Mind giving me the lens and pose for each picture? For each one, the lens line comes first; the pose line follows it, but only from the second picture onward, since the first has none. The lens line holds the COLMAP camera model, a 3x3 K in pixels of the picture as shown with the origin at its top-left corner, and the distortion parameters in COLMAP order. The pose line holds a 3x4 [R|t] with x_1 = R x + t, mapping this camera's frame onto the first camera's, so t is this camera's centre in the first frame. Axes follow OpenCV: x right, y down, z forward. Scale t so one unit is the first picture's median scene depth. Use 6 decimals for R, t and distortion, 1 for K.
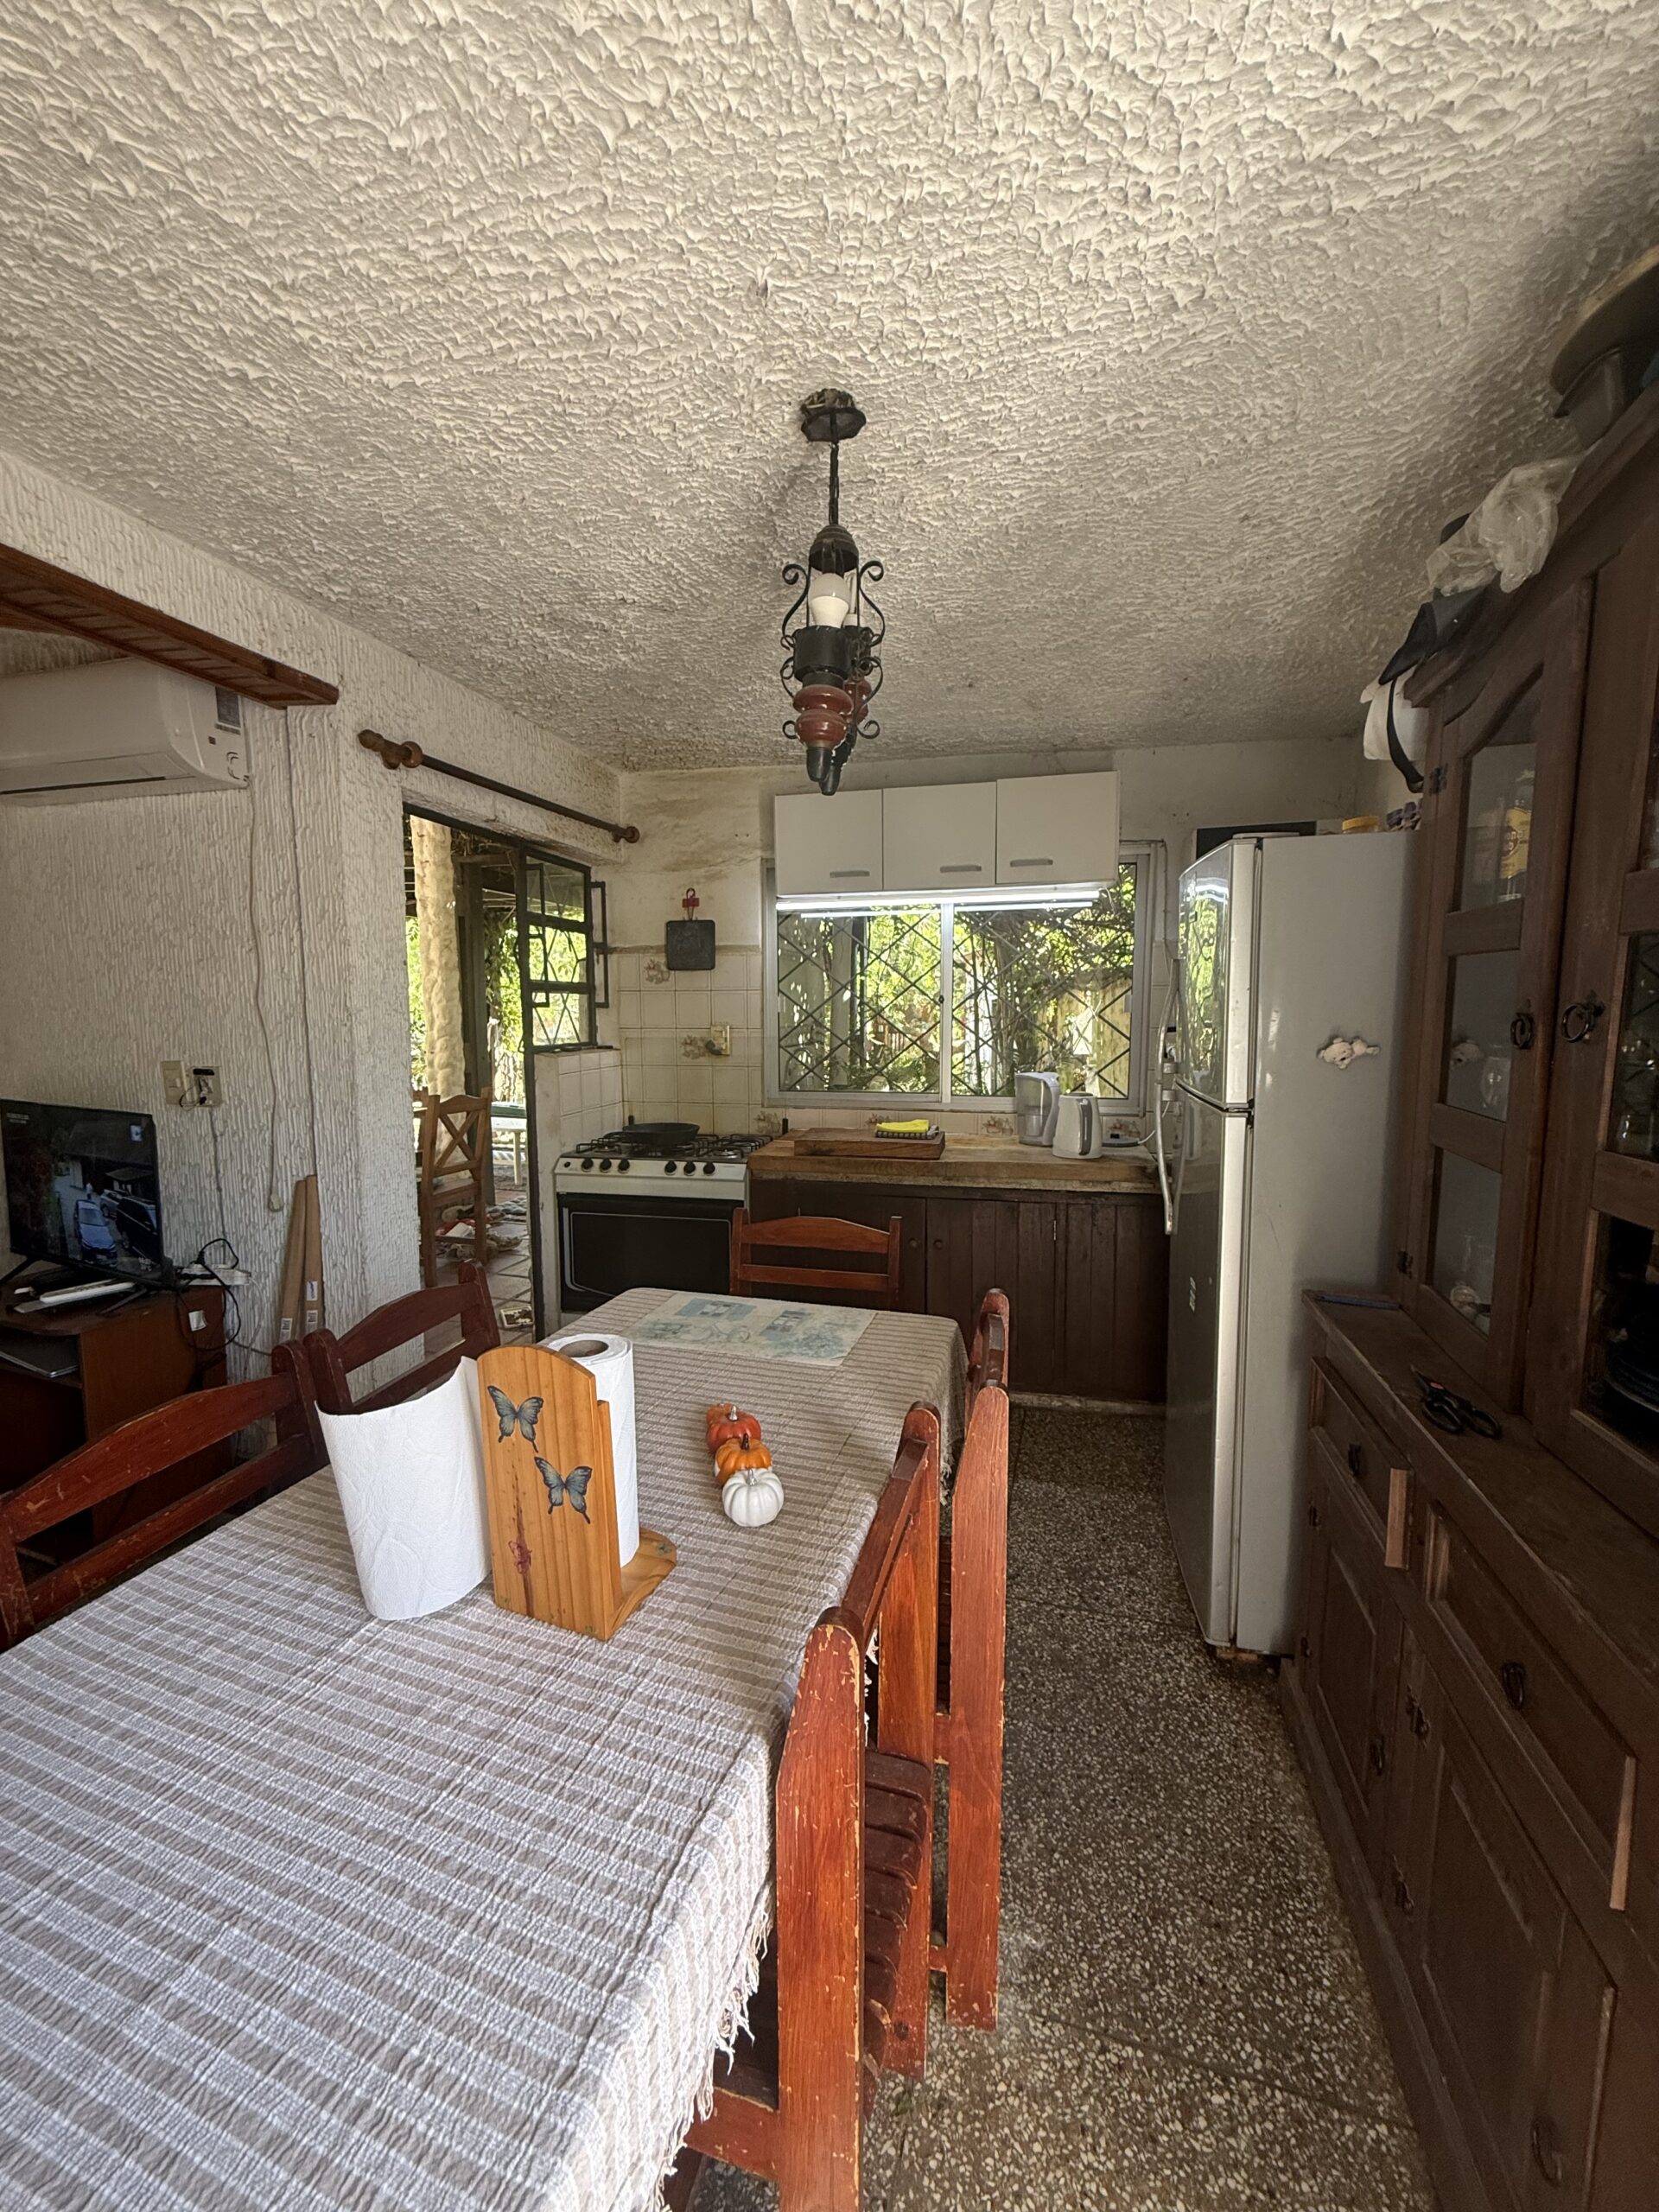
lens RADIAL K [[888.3, 0, 823.2], [0, 888.3, 1104.5], [0, 0, 1]] dist [-0.004482, -0.000008]
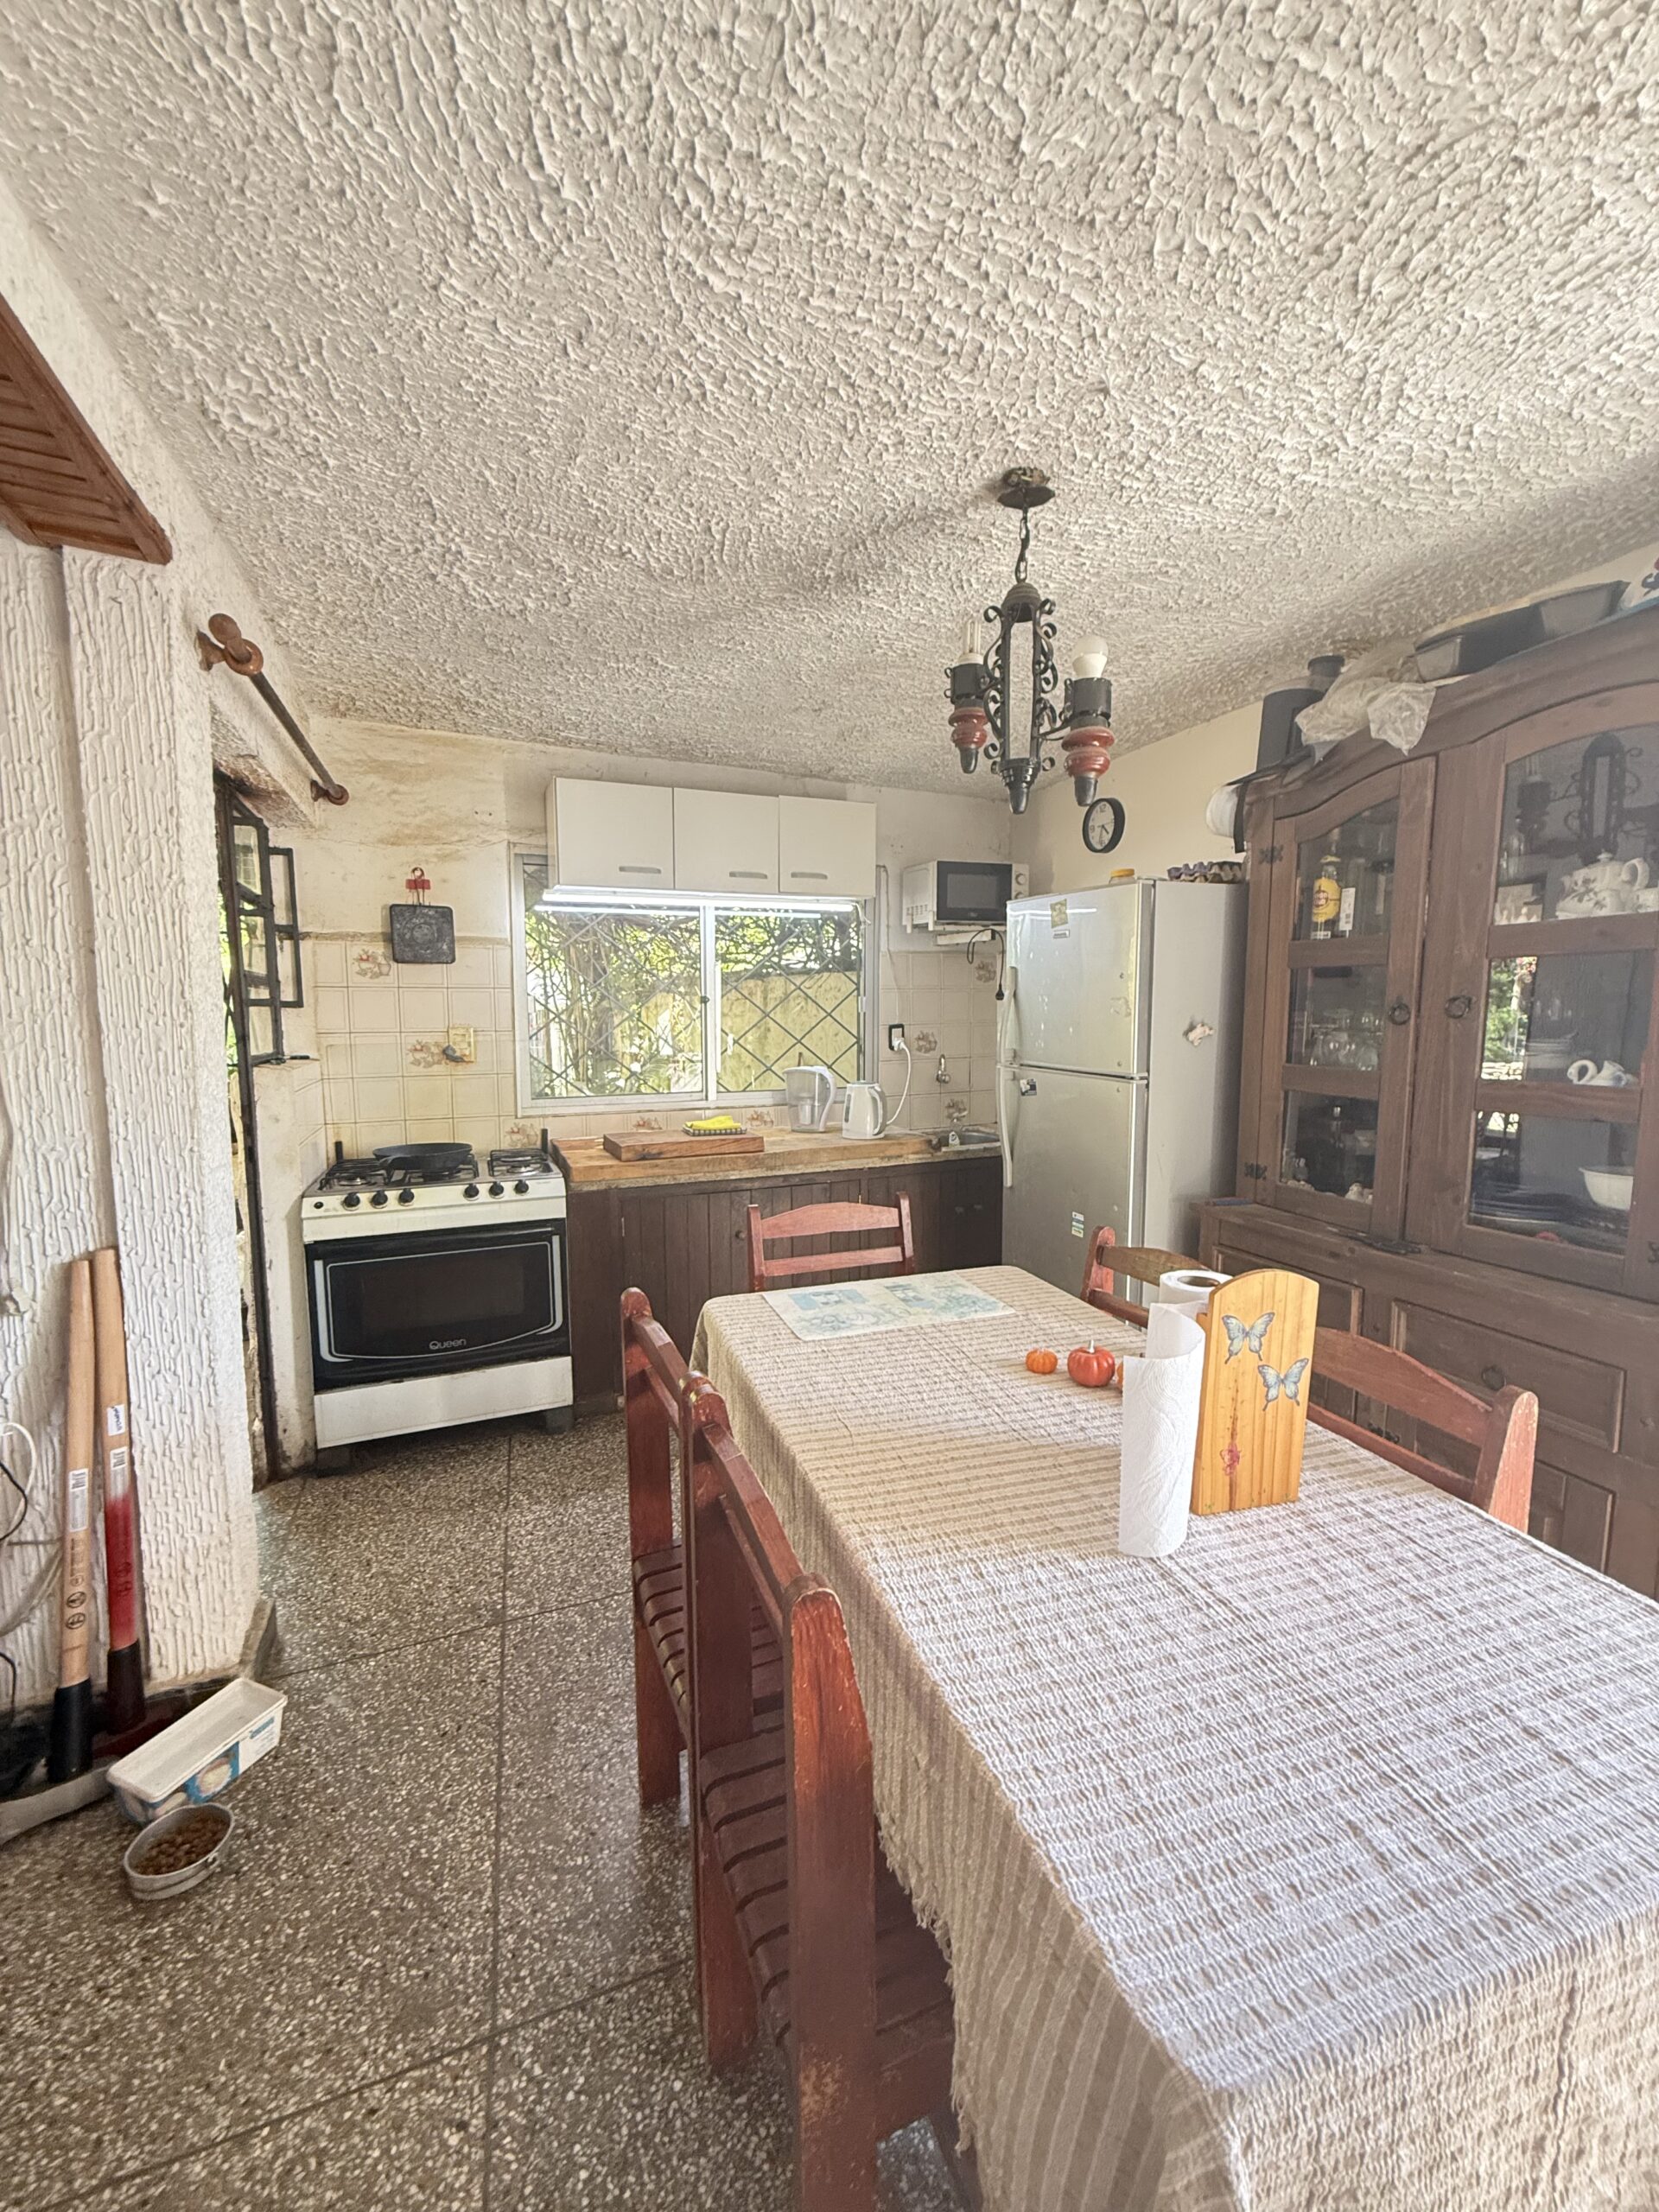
lens RADIAL K [[888.3, 0, 825.5], [0, 888.3, 1108.0], [0, 0, 1]] dist [-0.004482, -0.000008]
pose [[0.806514, -0.062366, 0.587916, -0.401180], [0.065783, 0.997712, 0.015595, -0.000839], [-0.587544, 0.026097, 0.808771, 0.101557]]
